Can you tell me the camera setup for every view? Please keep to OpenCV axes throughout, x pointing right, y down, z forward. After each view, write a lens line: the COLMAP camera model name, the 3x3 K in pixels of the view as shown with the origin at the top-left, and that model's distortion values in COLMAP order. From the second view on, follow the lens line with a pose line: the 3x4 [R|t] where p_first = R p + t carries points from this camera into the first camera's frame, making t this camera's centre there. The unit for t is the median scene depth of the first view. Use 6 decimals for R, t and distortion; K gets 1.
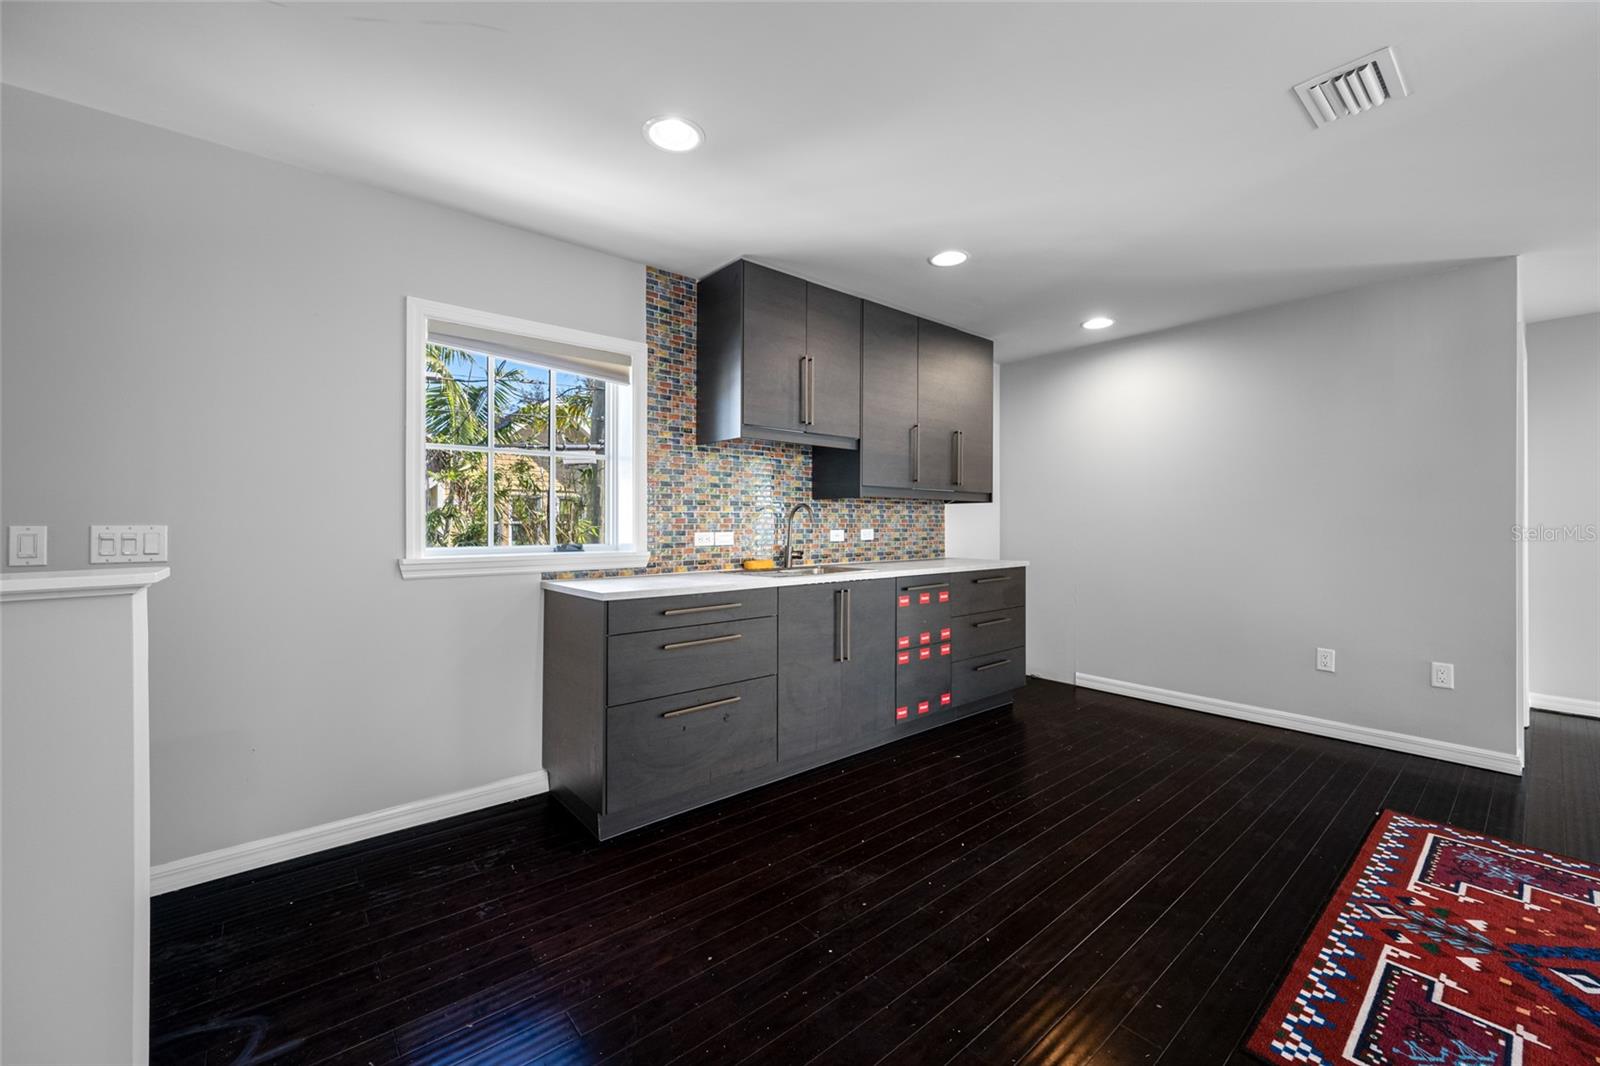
lens RADIAL K [[636.8, 0, 803.7], [0, 636.8, 524.8], [0, 0, 1]] dist [0.004560, -0.000144]
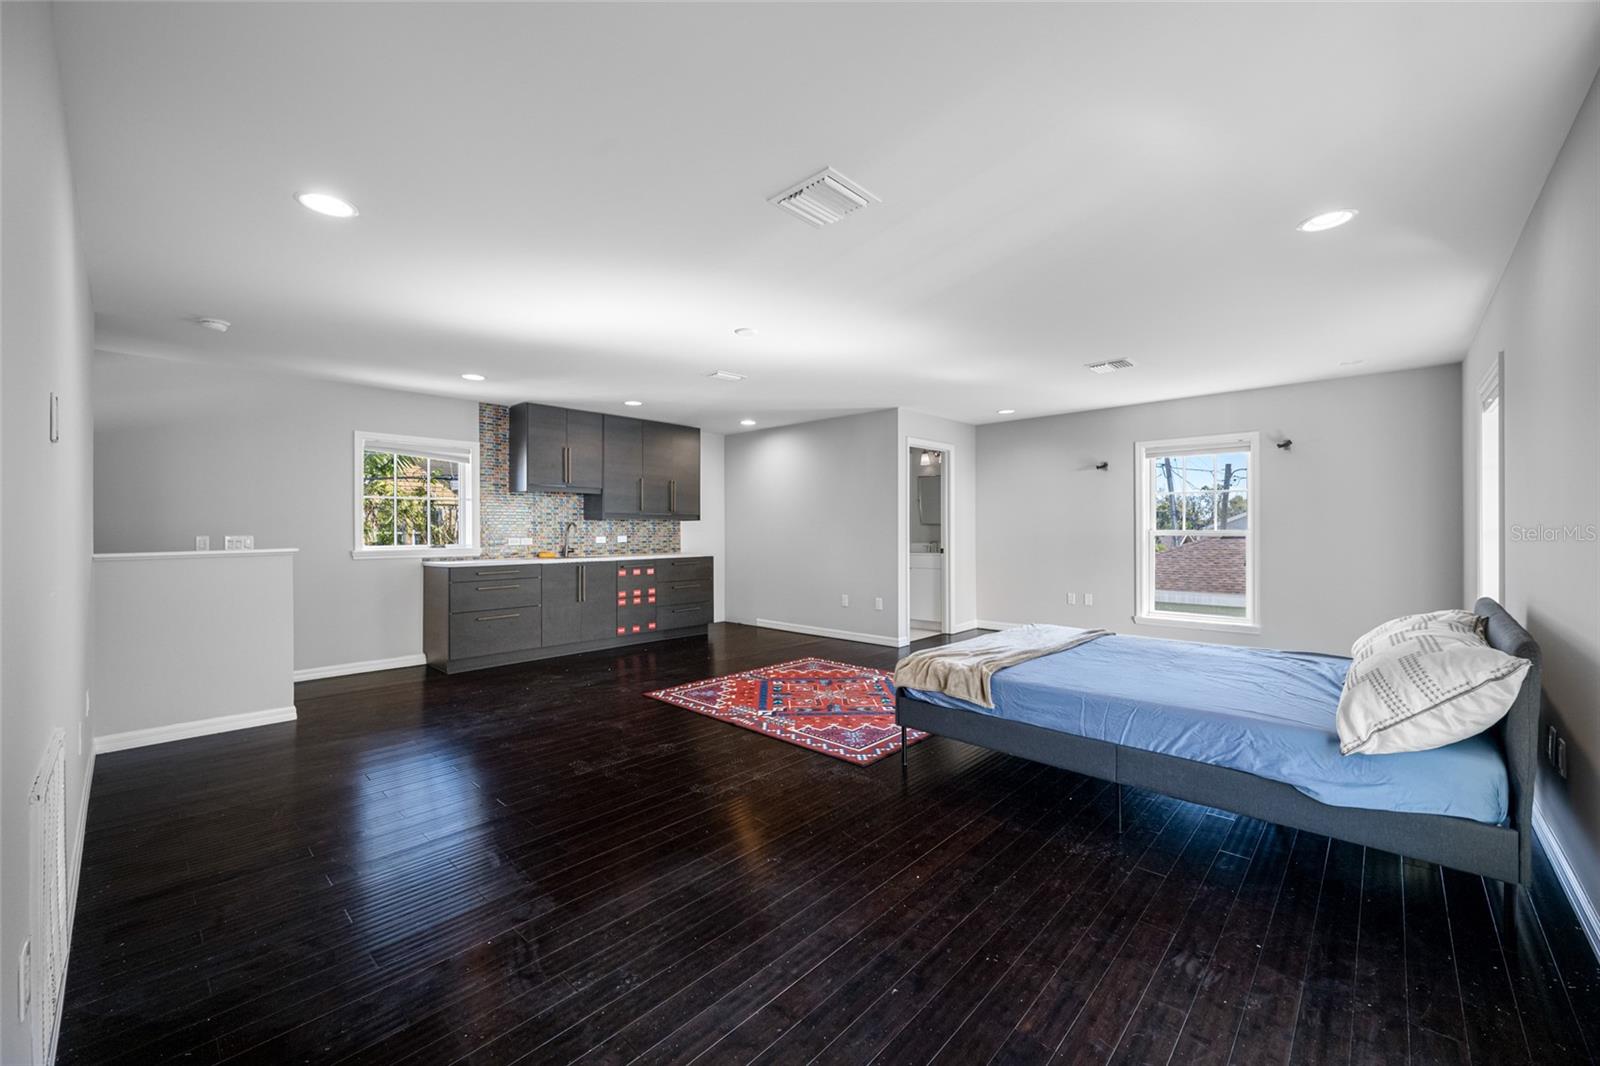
lens RADIAL K [[636.8, 0, 794.4], [0, 636.8, 533.9], [0, 0, 1]] dist [0.004560, -0.000144]
pose [[0.994694, -0.005770, 0.102713, 0.466993], [0.005639, 0.999983, 0.001574, 0.000909], [-0.102720, -0.000986, 0.994710, -0.954916]]
